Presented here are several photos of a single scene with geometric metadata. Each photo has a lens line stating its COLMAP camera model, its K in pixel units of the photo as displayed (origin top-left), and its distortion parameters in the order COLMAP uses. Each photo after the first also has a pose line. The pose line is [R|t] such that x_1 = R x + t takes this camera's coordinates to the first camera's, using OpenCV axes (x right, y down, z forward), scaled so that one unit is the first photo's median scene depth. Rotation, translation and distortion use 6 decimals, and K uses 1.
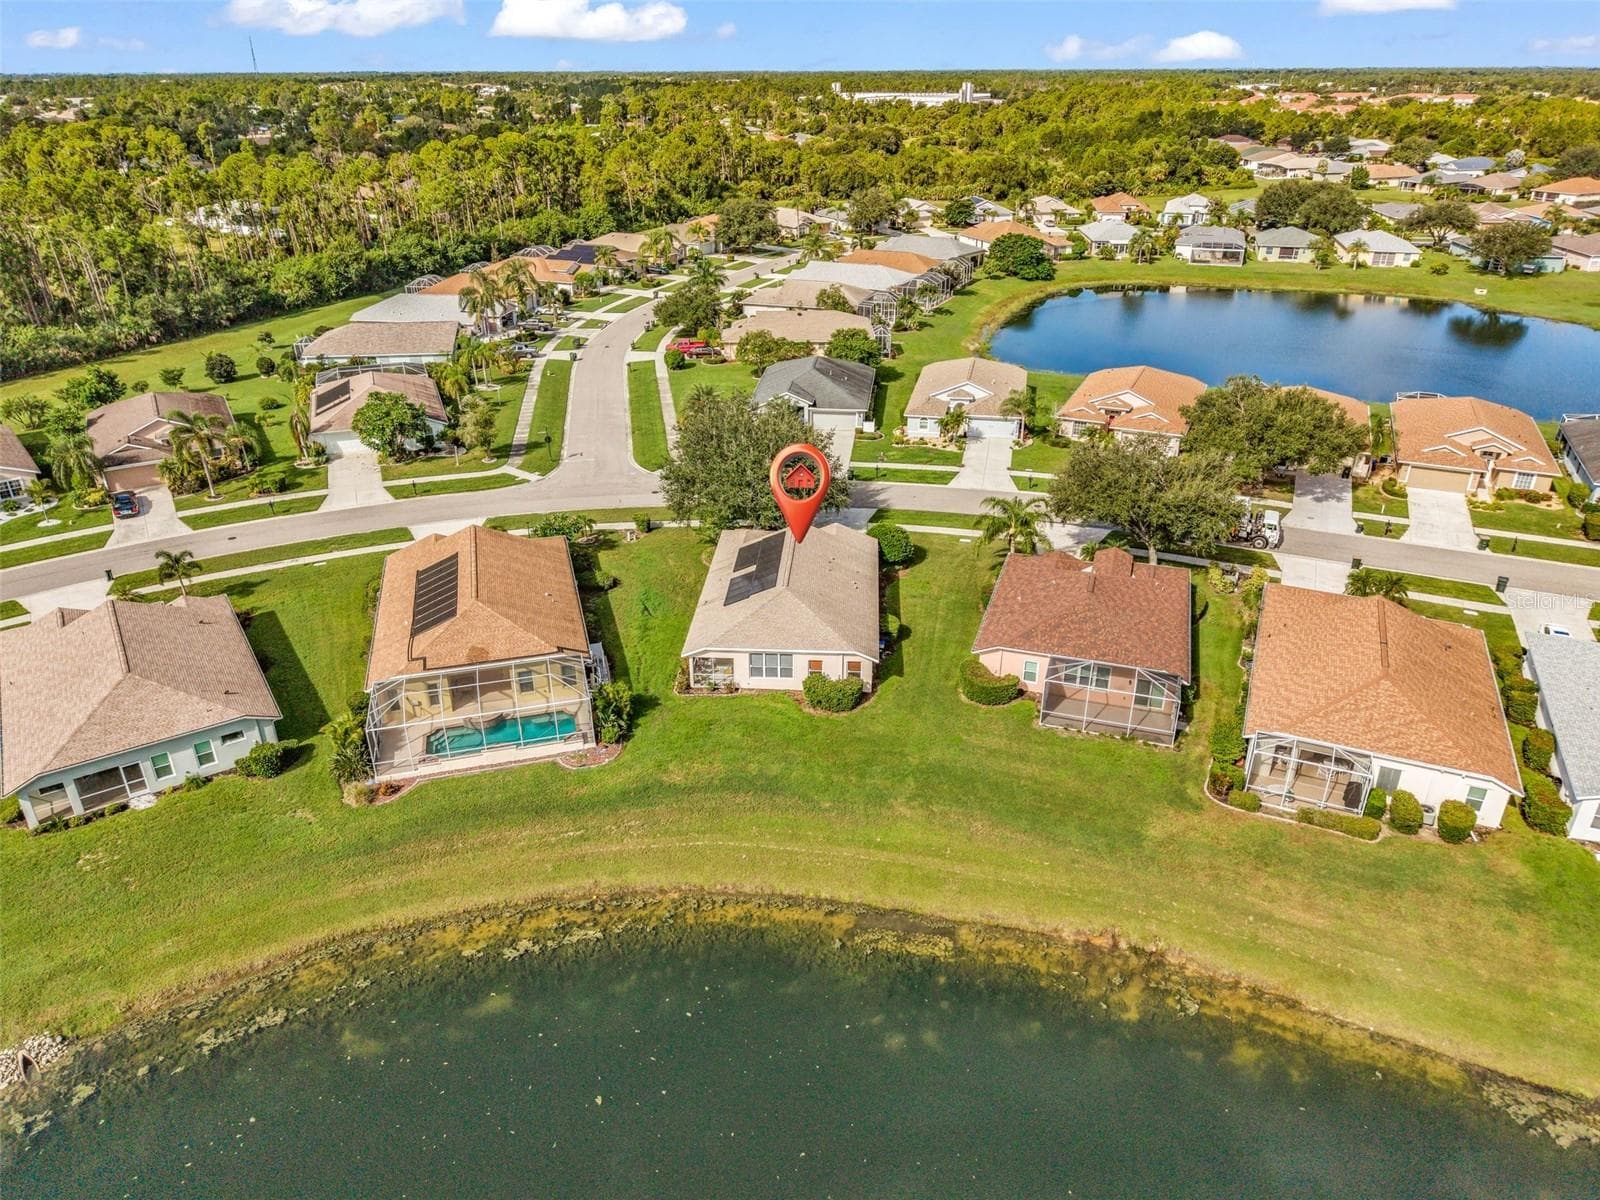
lens RADIAL K [[1073.9, 0, 797.8], [0, 1073.9, 595.3], [0, 0, 1]] dist [0.021162, -0.020802]
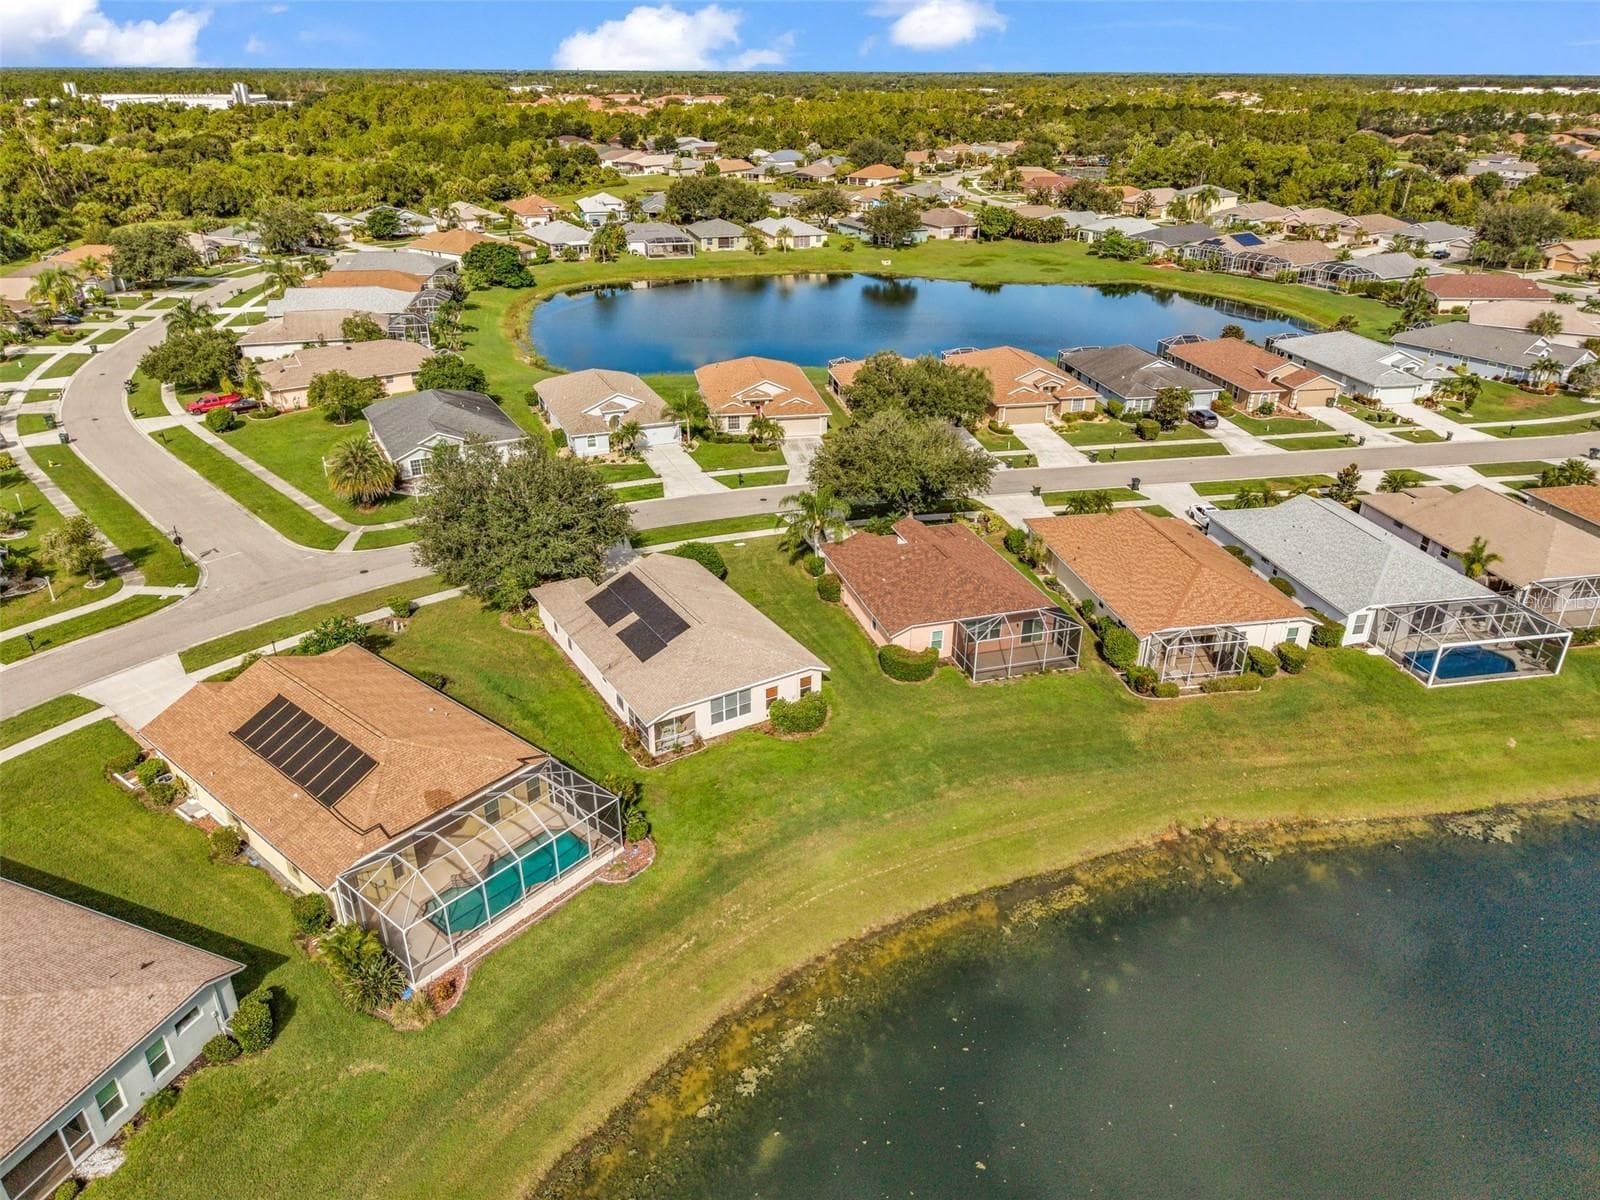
lens RADIAL K [[1073.9, 0, 796.4], [0, 1073.9, 598.5], [0, 0, 1]] dist [0.021162, -0.020802]
pose [[0.821571, -0.243579, 0.515452, -0.182936], [0.242754, 0.967538, 0.070292, -0.032853], [-0.515841, 0.067378, 0.854031, 0.063390]]
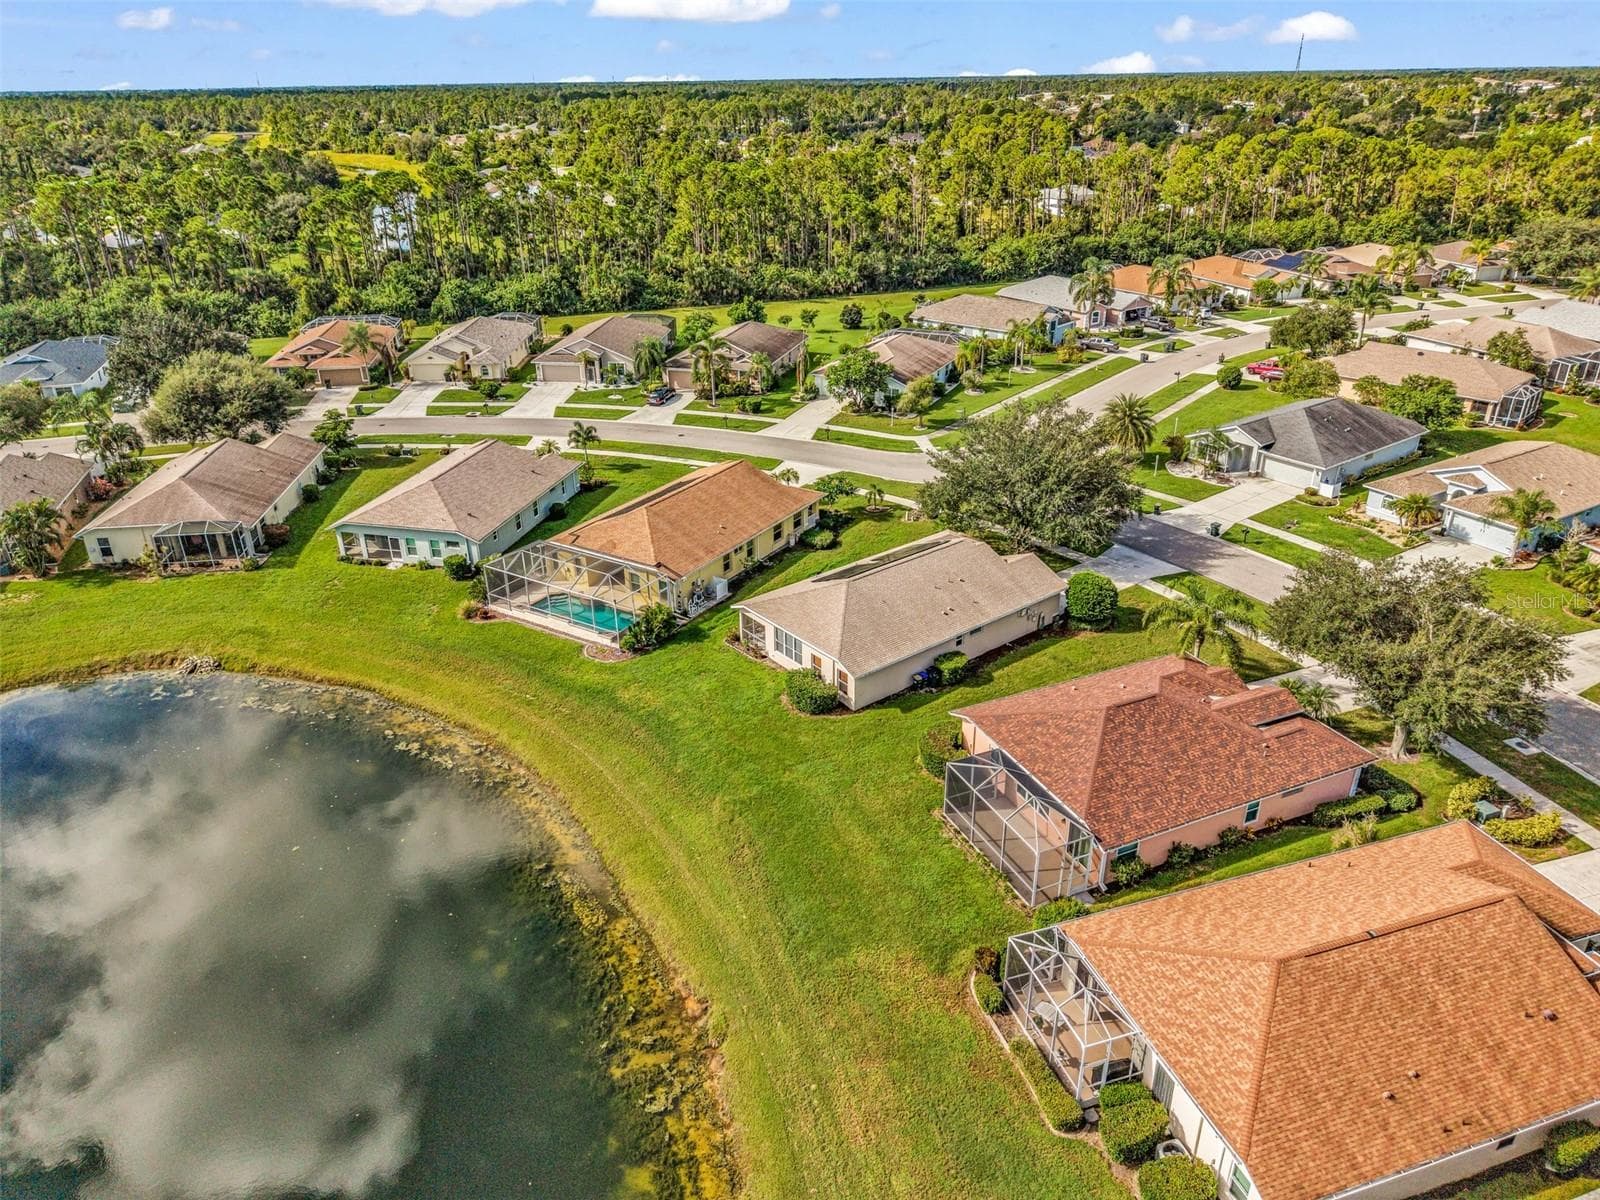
lens RADIAL K [[1073.9, 0, 799.9], [0, 1073.9, 601.6], [0, 0, 1]] dist [0.021162, -0.020802]
pose [[0.670109, 0.318901, -0.670265, 0.261603], [-0.315519, 0.939740, 0.131668, -0.043960], [0.671864, 0.123250, 0.730348, 0.114912]]
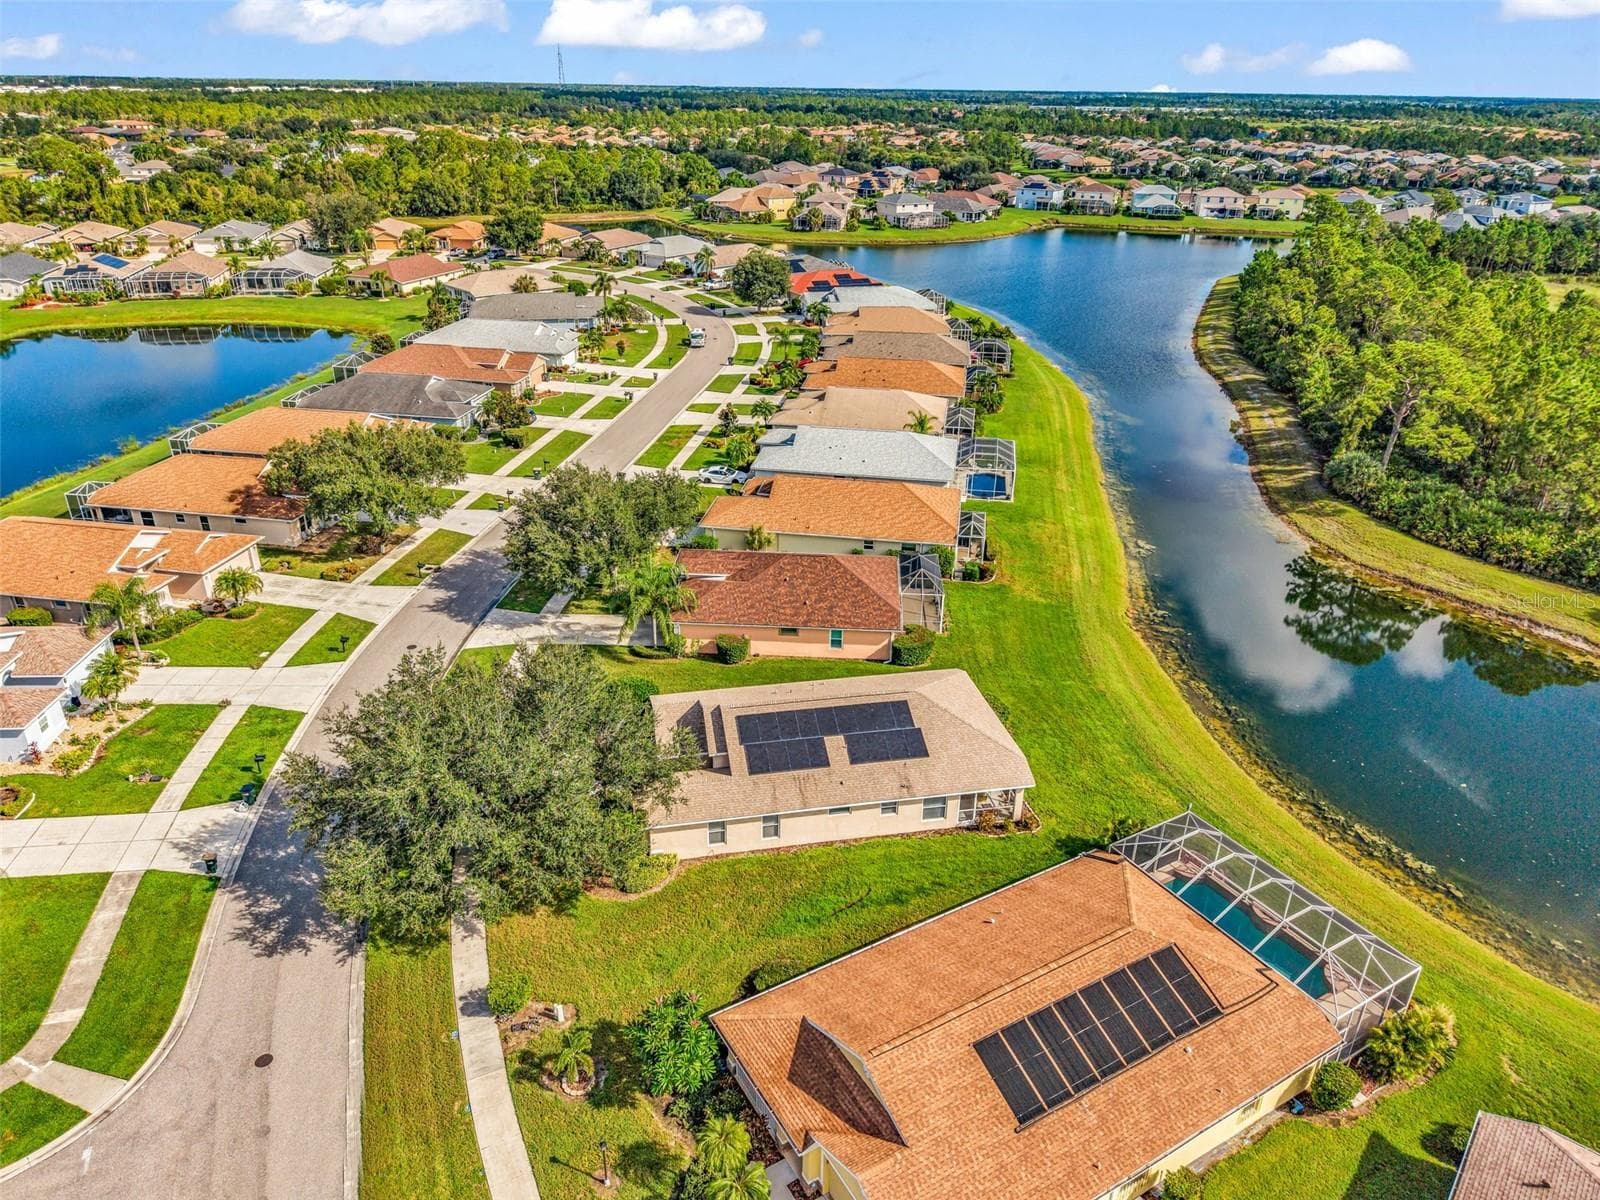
lens RADIAL K [[1073.9, 0, 800.4], [0, 1073.9, 601.6], [0, 0, 1]] dist [0.021162, -0.020802]
pose [[-0.264610, -0.415604, 0.870204, -0.299654], [0.411794, 0.767266, 0.491659, -0.221674], [-0.872013, 0.488443, -0.031883, 0.458893]]
